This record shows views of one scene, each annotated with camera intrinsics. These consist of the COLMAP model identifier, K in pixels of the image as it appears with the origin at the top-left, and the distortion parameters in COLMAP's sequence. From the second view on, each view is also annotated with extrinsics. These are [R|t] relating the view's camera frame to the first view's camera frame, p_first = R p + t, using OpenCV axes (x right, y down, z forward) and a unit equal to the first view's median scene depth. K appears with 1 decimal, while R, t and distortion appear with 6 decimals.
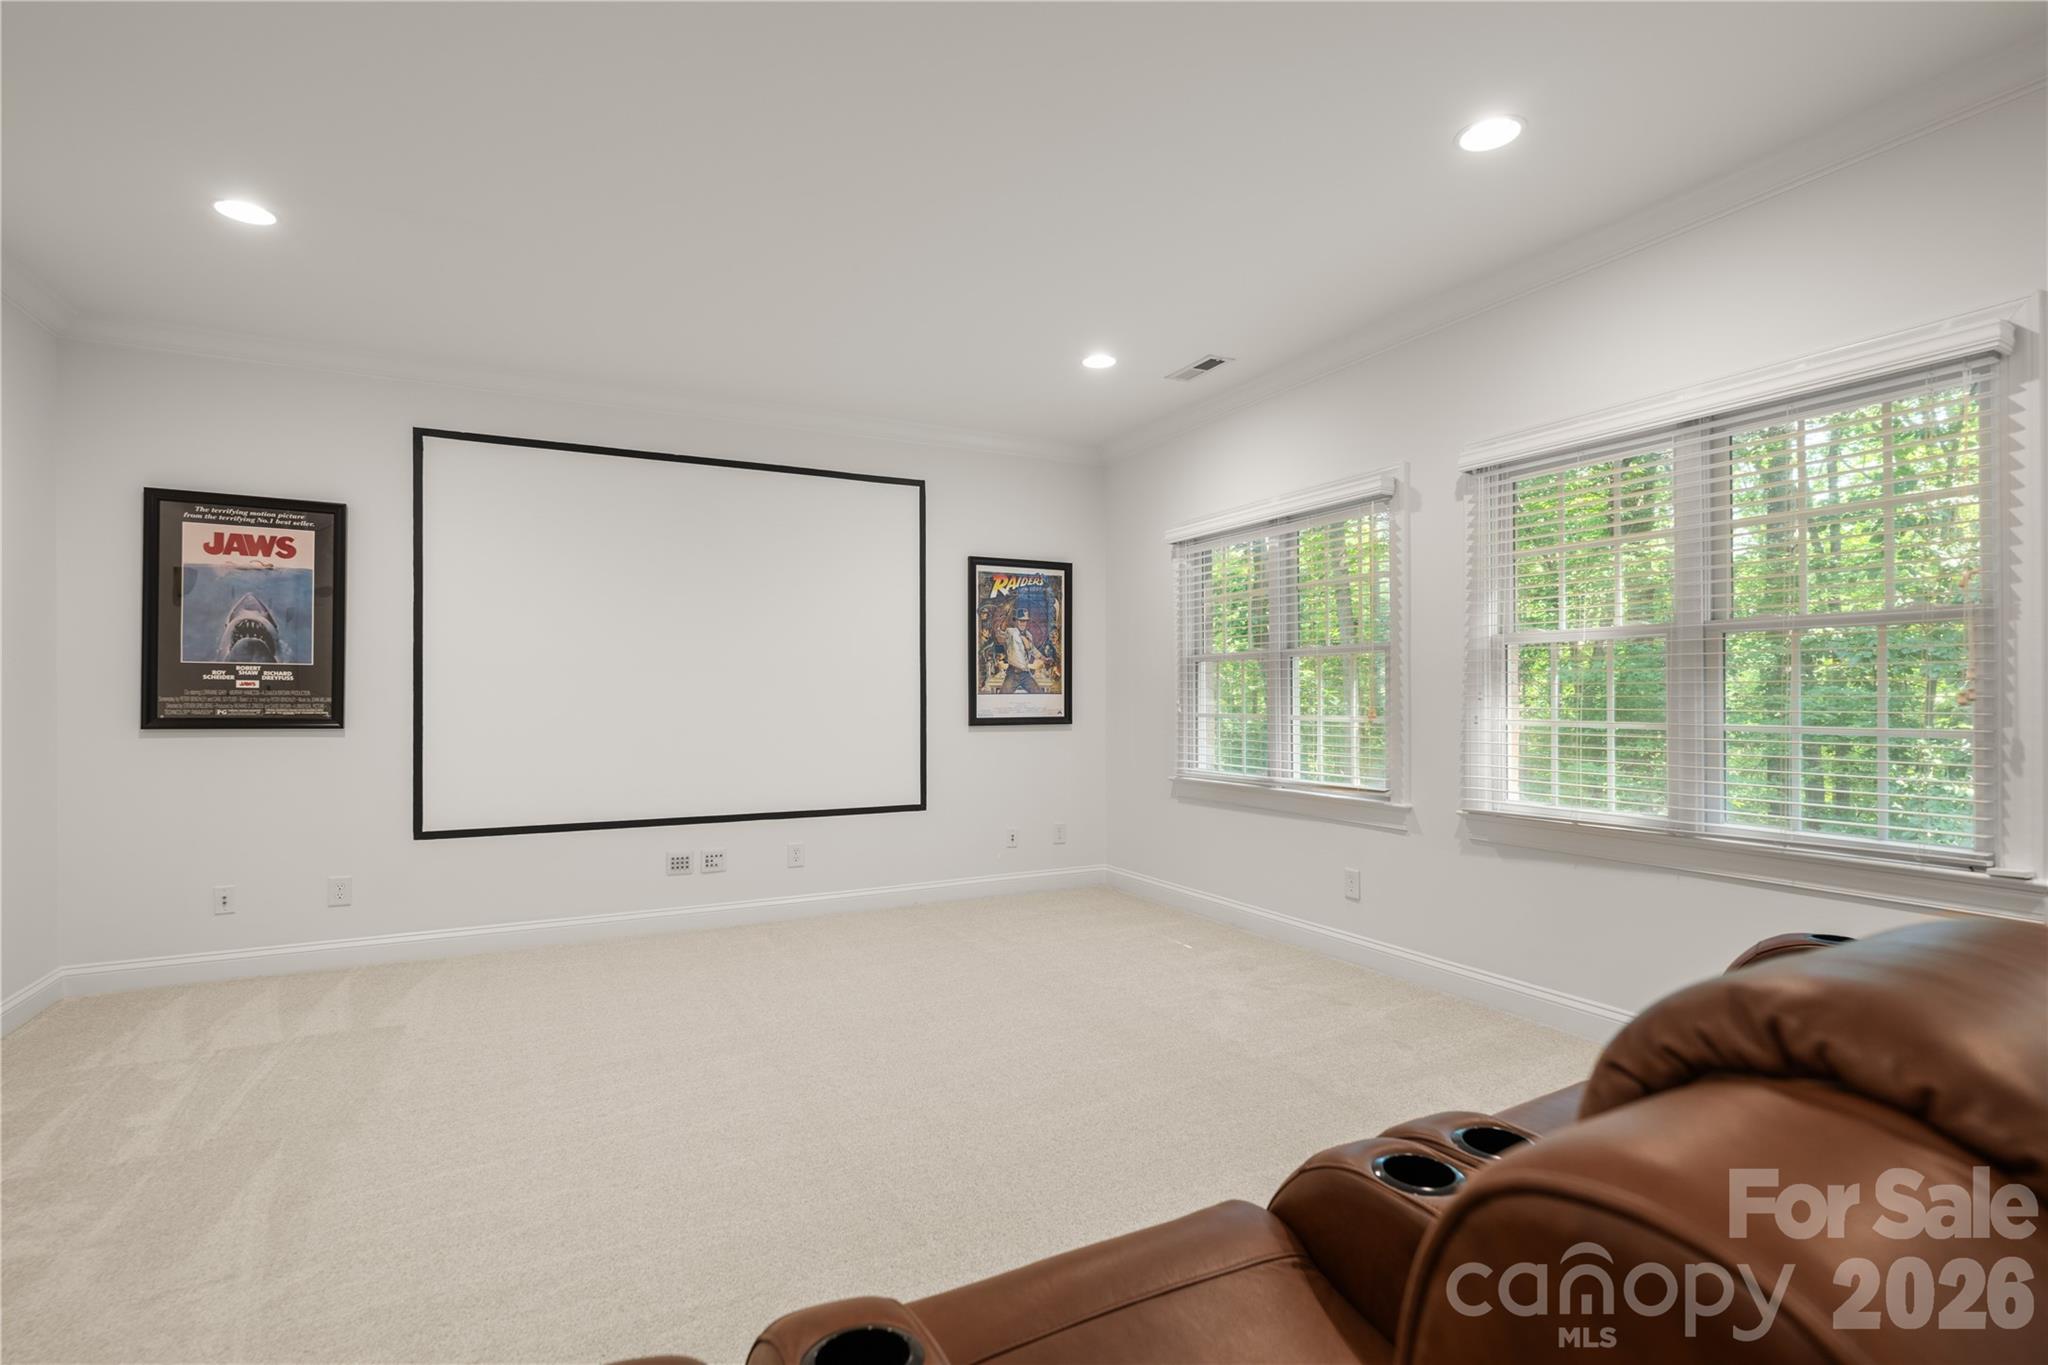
lens RADIAL K [[976.8, 0, 1024.5], [0, 976.8, 685.5], [0, 0, 1]] dist [0.002831, -0.000489]
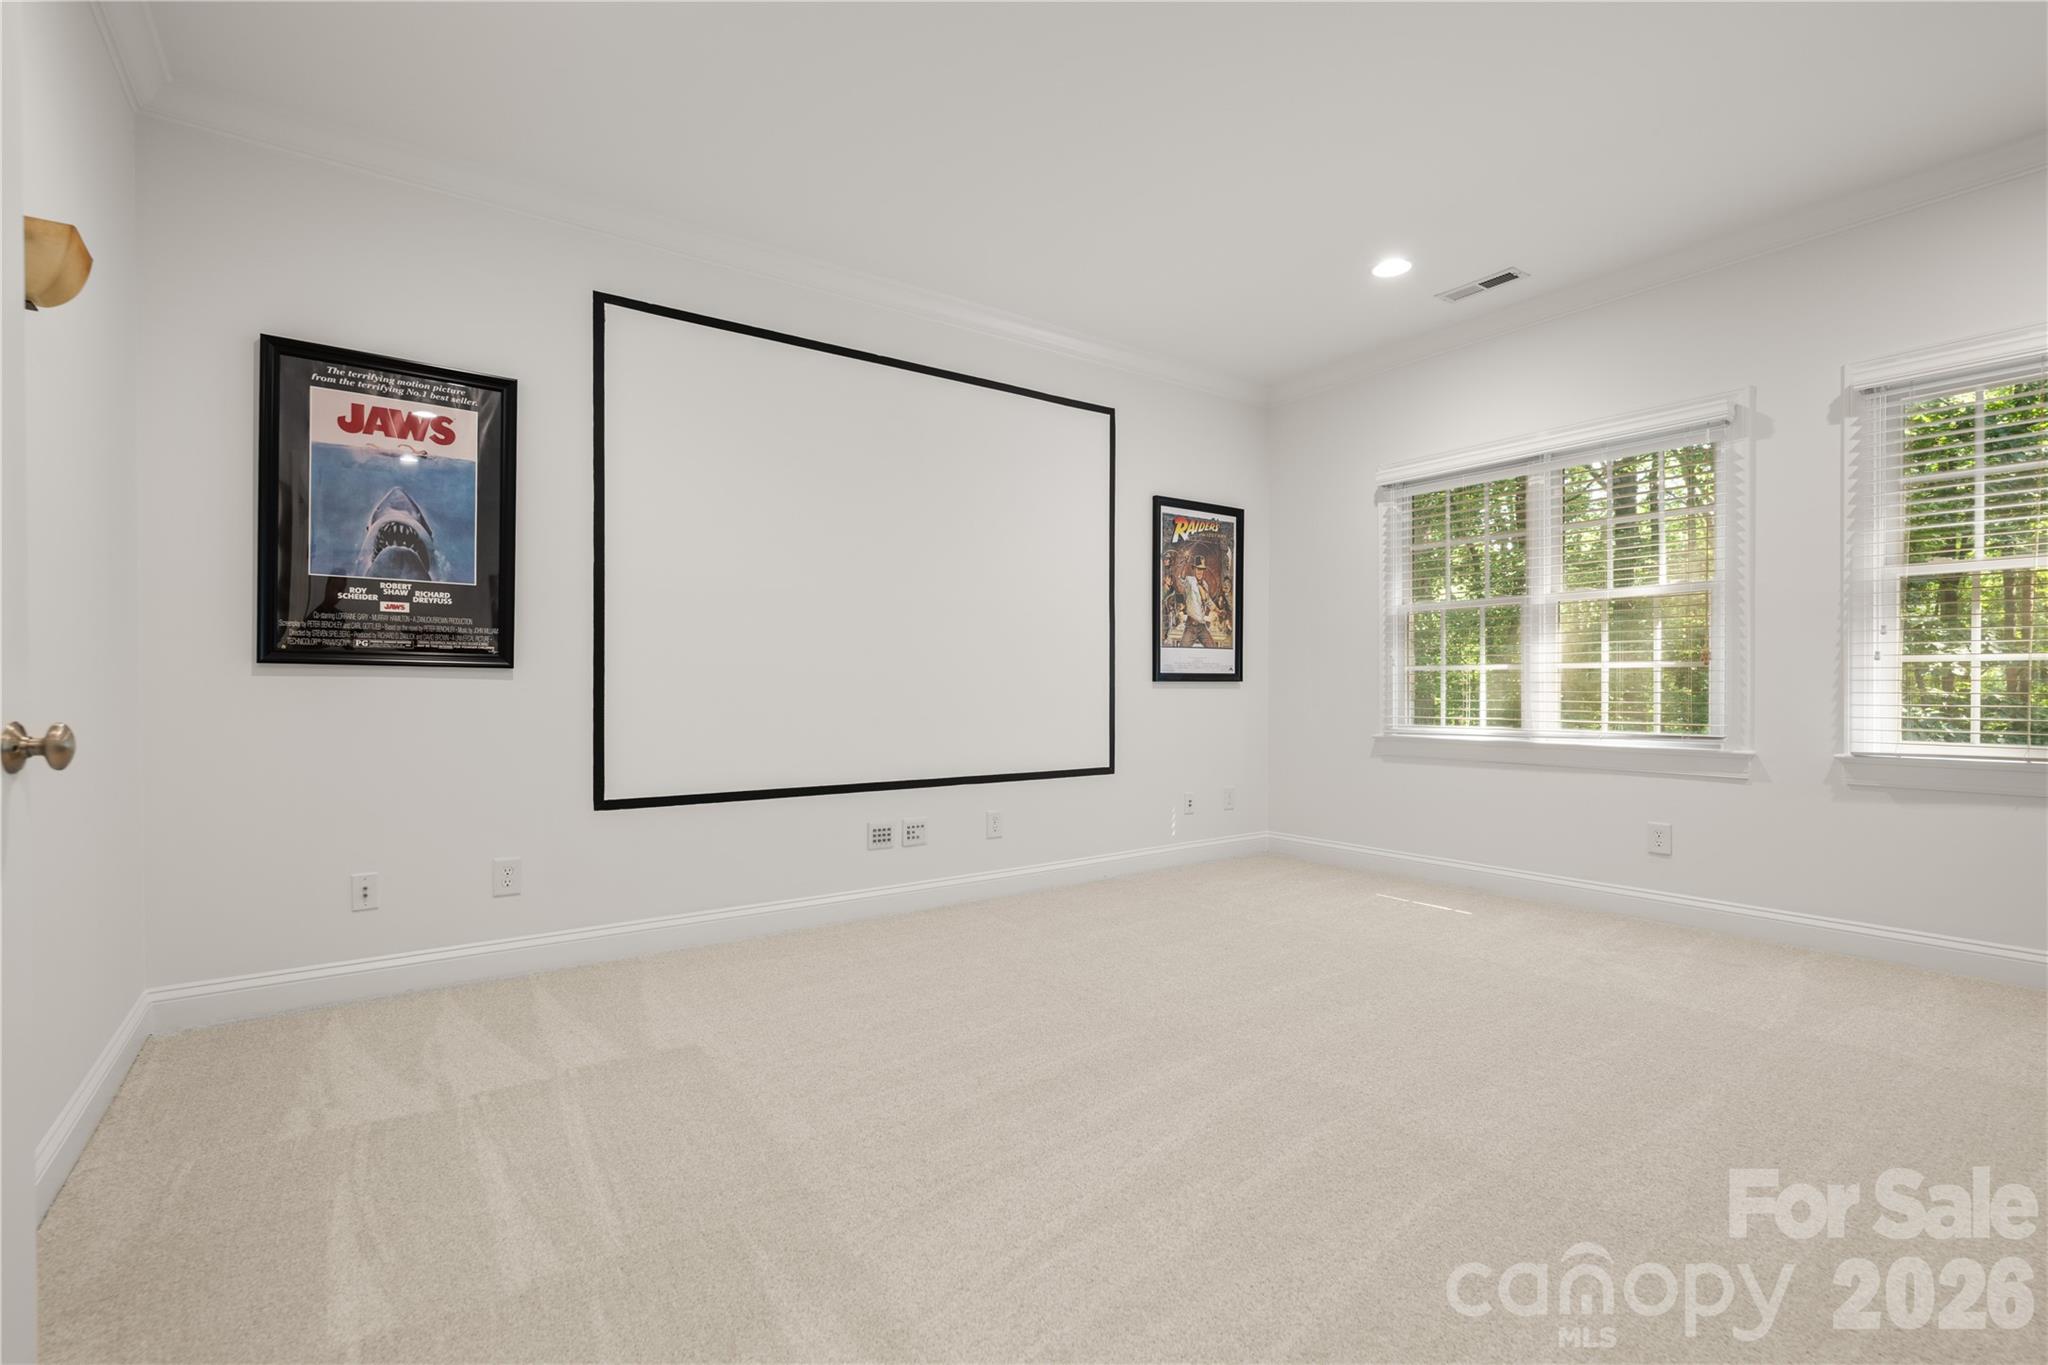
lens RADIAL K [[935.6, 0, 1027.3], [0, 935.6, 682.4], [0, 0, 1]] dist [0.000455, 0.000022]
pose [[0.988765, 0.002319, 0.149463, -0.399799], [-0.003346, 0.999973, 0.006617, 0.048545], [-0.149443, -0.007043, 0.988745, 0.199541]]
